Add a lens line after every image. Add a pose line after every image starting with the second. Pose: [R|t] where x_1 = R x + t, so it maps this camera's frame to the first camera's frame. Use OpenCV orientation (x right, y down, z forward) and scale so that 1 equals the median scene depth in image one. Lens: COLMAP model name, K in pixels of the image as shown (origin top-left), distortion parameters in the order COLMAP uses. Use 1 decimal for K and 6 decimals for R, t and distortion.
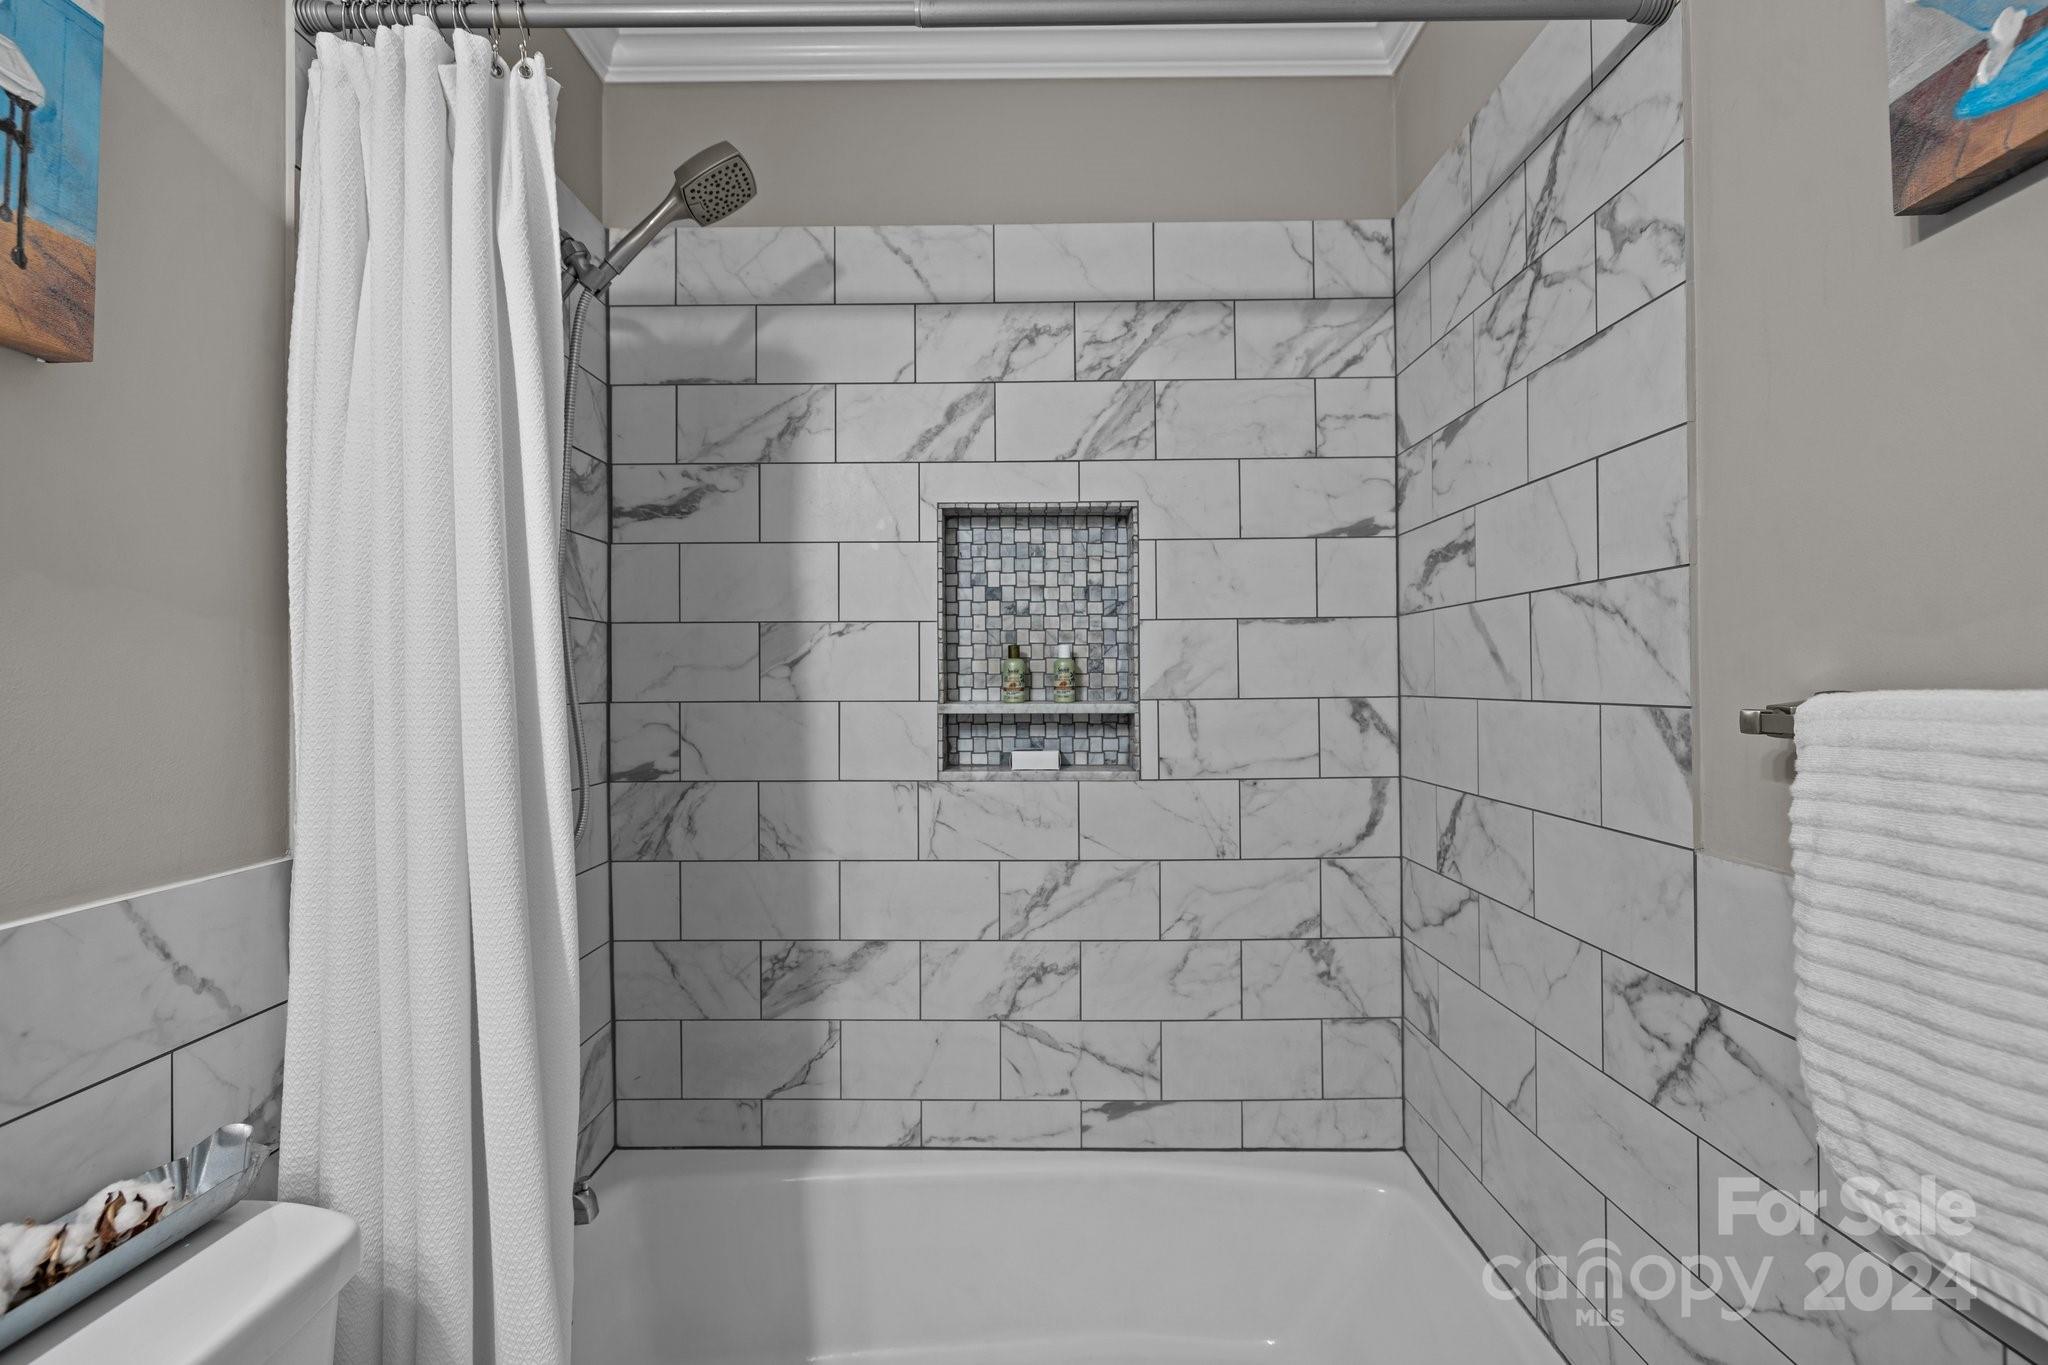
lens RADIAL K [[913.0, 0, 1024.2], [0, 913.0, 670.0], [0, 0, 1]] dist [-0.009145, 0.000418]
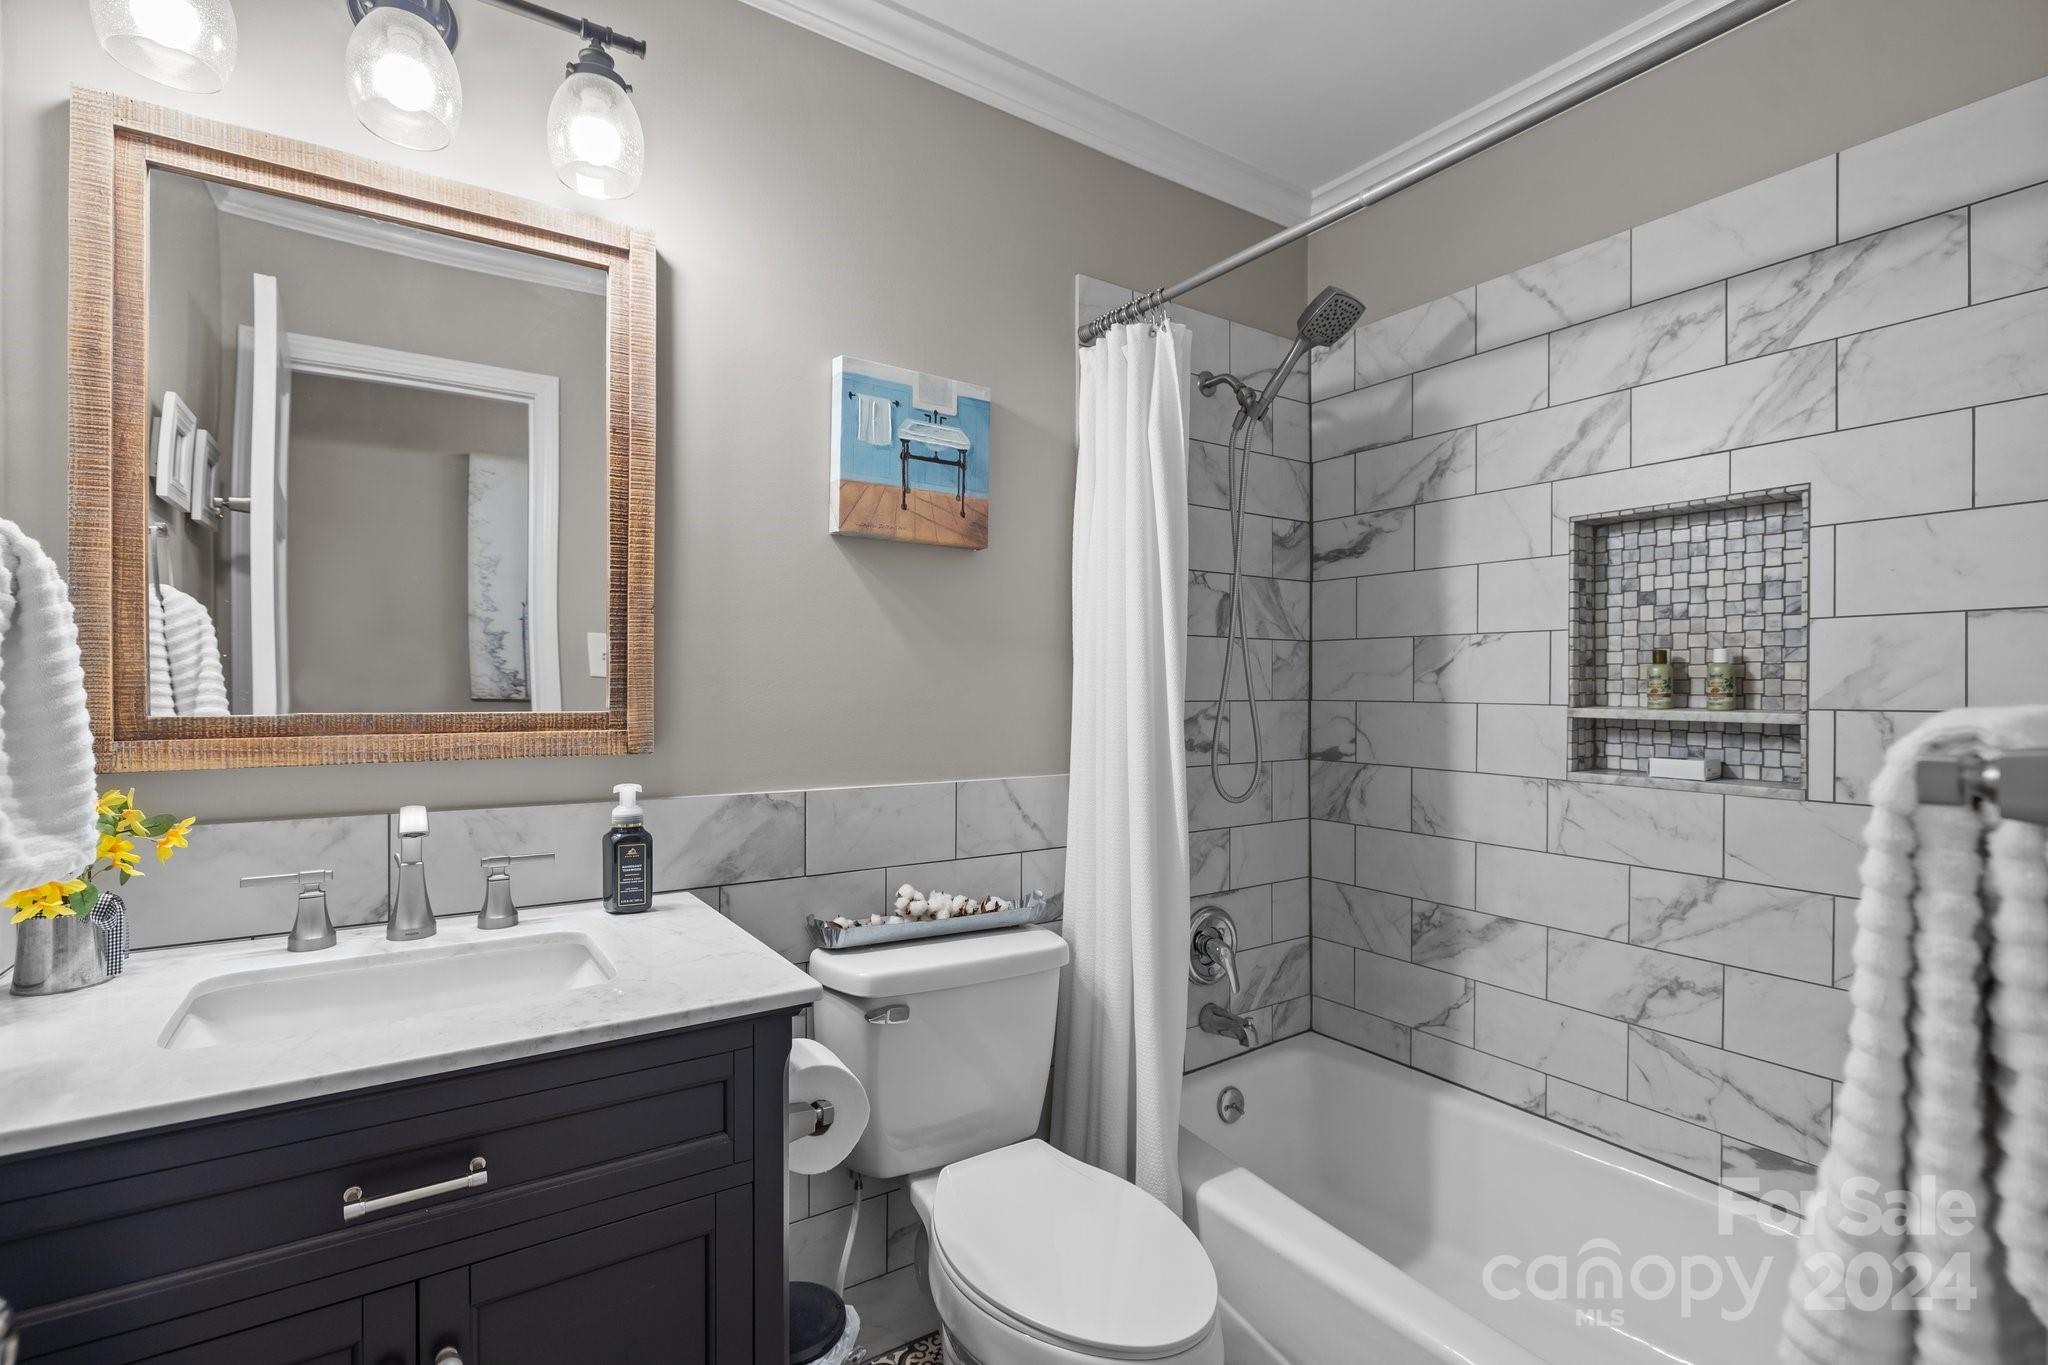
lens RADIAL K [[934.9, 0, 1024.0], [0, 934.9, 682.5], [0, 0, 1]] dist [-0.000230, 0.000184]
pose [[0.571979, 0.005116, -0.820253, 0.433396], [0.004405, 0.999947, 0.009308, -0.005133], [0.820257, -0.008937, 0.571926, -0.135764]]
